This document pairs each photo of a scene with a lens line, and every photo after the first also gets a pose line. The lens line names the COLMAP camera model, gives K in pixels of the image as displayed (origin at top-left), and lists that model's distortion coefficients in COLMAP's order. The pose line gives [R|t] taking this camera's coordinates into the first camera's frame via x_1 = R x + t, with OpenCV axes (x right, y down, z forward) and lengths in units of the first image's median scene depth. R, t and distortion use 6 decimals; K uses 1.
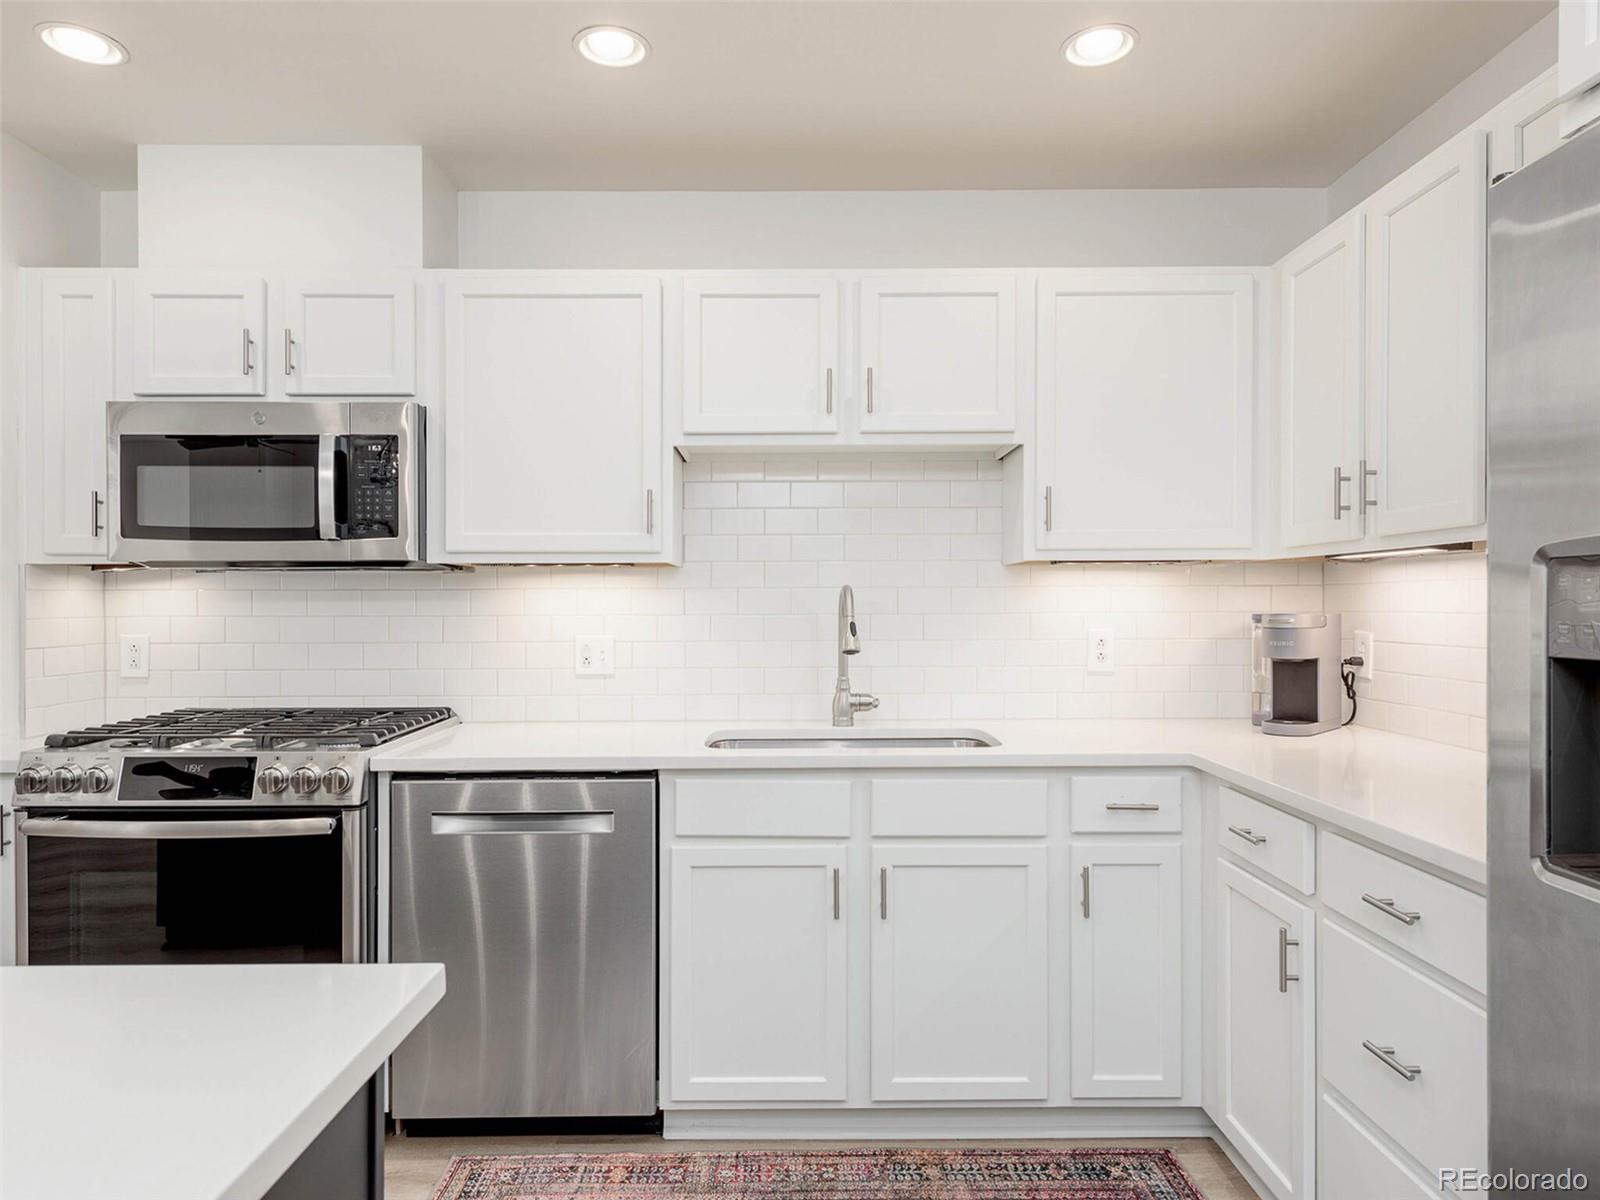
lens RADIAL K [[1007.2, 0, 800.0], [0, 1007.2, 600.4], [0, 0, 1]] dist [0.014198, -0.000648]
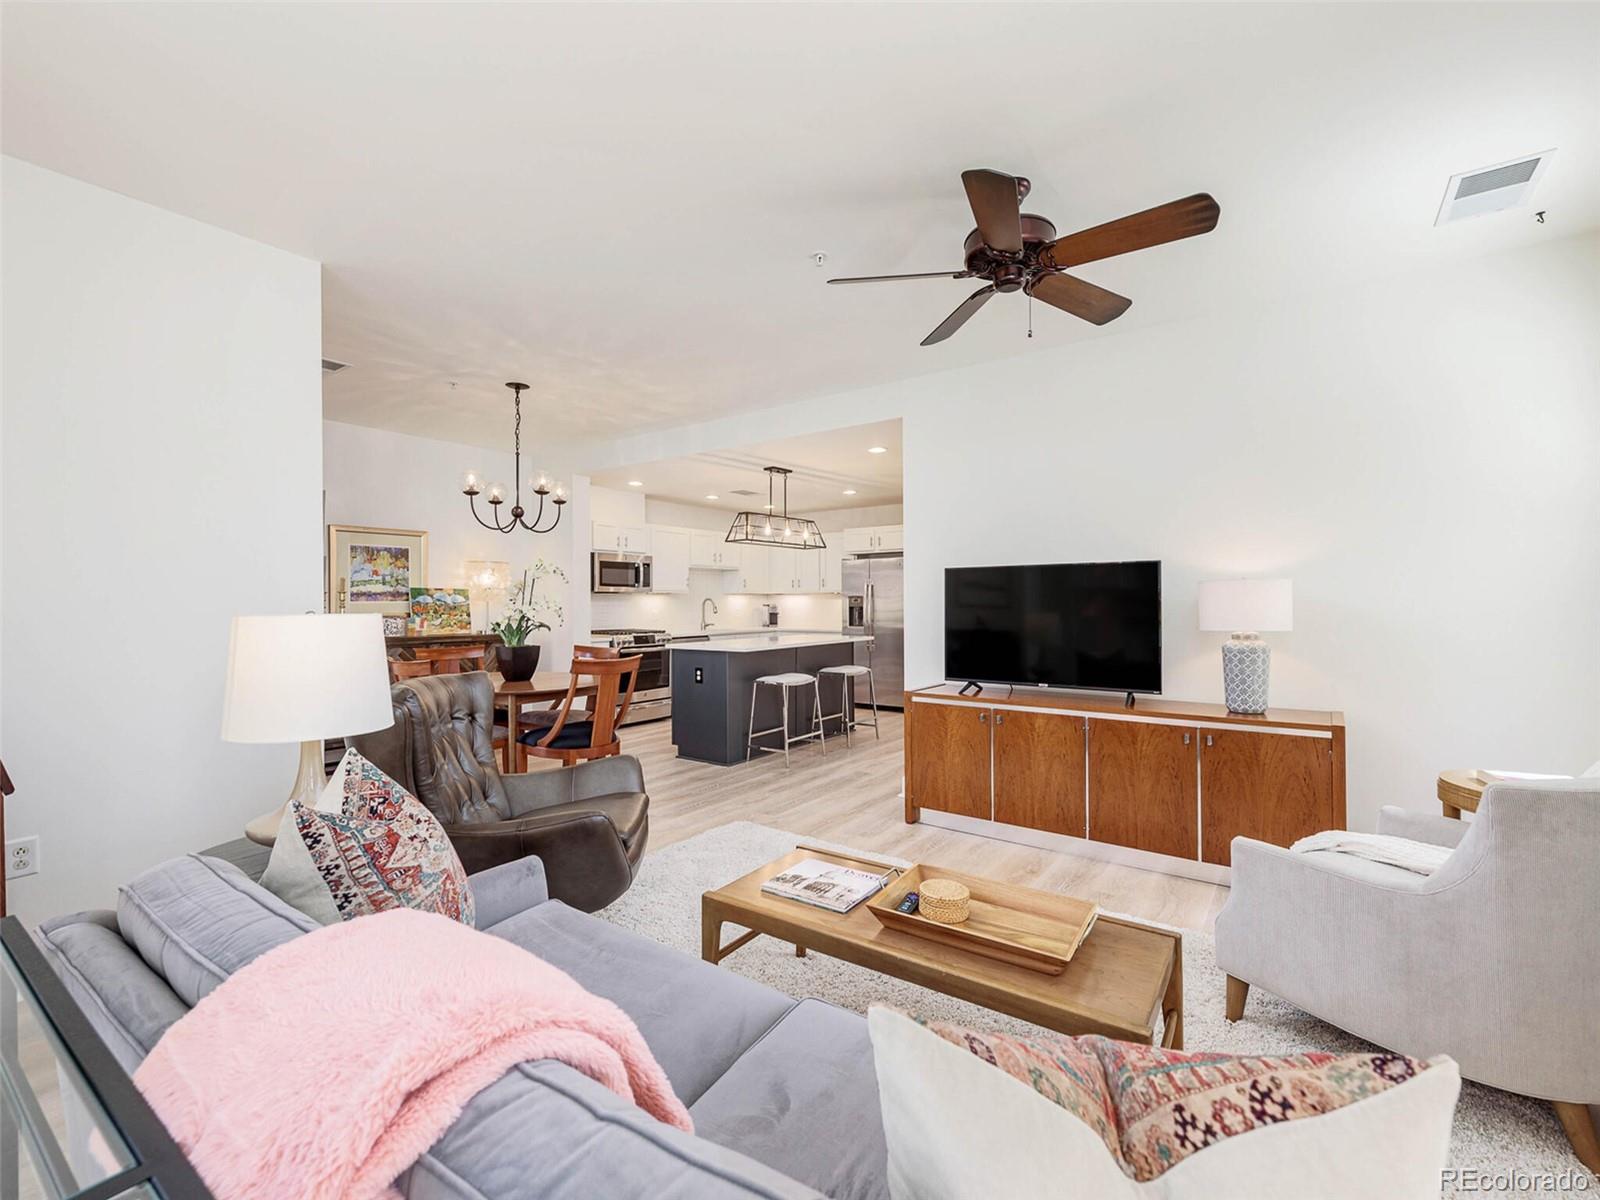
lens RADIAL K [[705.3, 0, 811.4], [0, 705.3, 602.0], [0, 0, 1]] dist [0.012999, -0.003128]
pose [[0.571903, 0.000207, 0.820321, -2.484432], [0.002039, 0.999997, -0.001674, 0.007932], [-0.820319, 0.002630, 0.571900, -1.297427]]
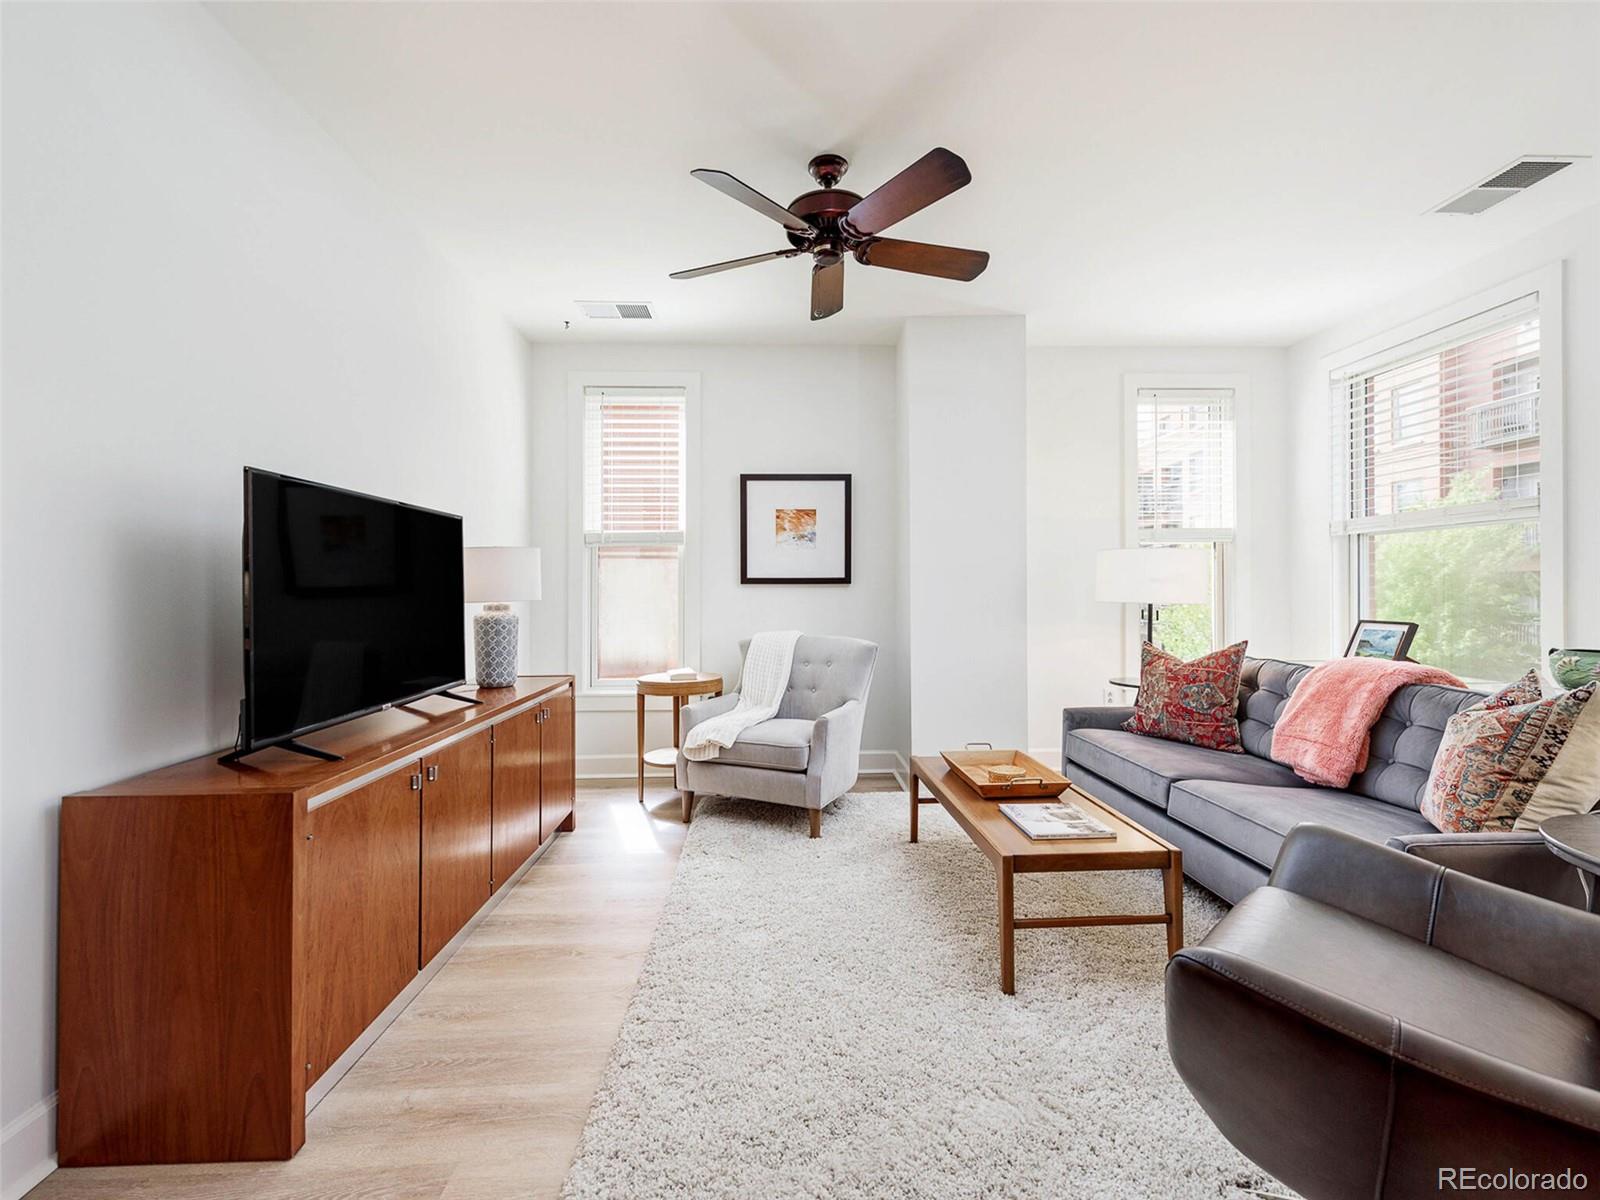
lens RADIAL K [[705.3, 0, 792.0], [0, 705.3, 585.0], [0, 0, 1]] dist [0.012999, -0.003128]
pose [[-0.999450, 0.010361, -0.031497, -1.440814], [0.010626, 0.999909, -0.008270, 0.047019], [0.031408, -0.008600, -0.999470, 0.043644]]
